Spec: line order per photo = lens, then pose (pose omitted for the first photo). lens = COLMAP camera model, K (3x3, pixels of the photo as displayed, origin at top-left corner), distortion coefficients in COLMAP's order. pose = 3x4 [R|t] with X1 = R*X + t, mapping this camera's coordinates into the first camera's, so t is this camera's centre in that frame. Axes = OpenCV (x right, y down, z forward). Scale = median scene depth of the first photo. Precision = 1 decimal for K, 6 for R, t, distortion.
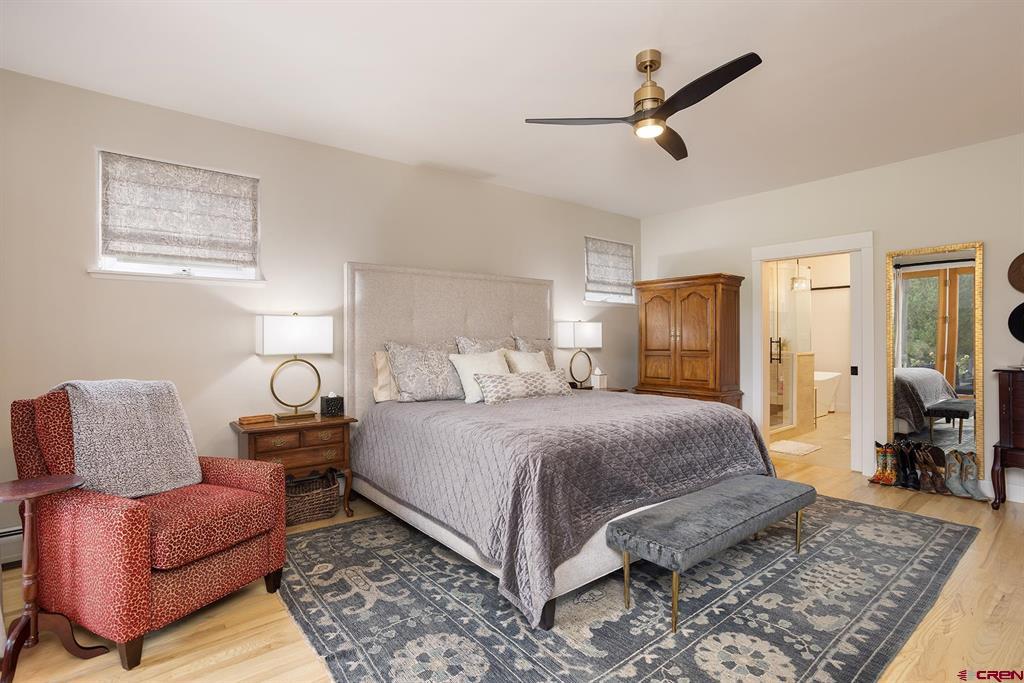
lens RADIAL K [[504.8, 0, 483.0], [0, 504.8, 341.0], [0, 0, 1]] dist [-0.039544, 0.011711]
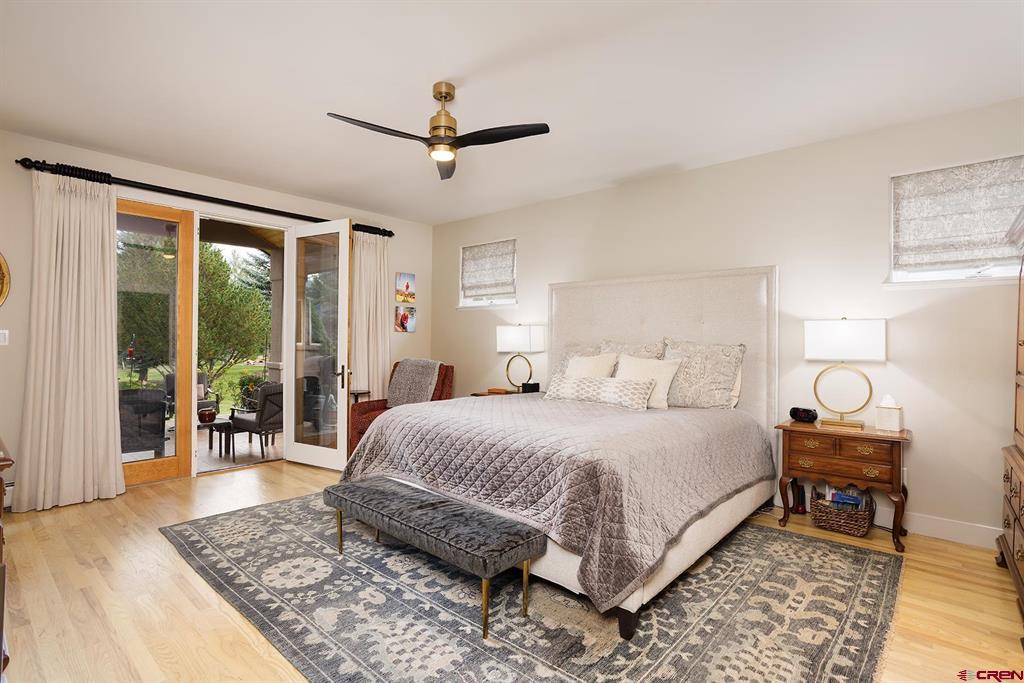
lens RADIAL K [[504.8, 0, 512.1], [0, 504.8, 335.9], [0, 0, 1]] dist [-0.039544, 0.011711]
pose [[0.178760, -0.013522, -0.983800, 1.507843], [-0.028045, 0.999429, -0.018832, 0.009267], [0.983493, 0.030957, 0.178279, 1.001432]]
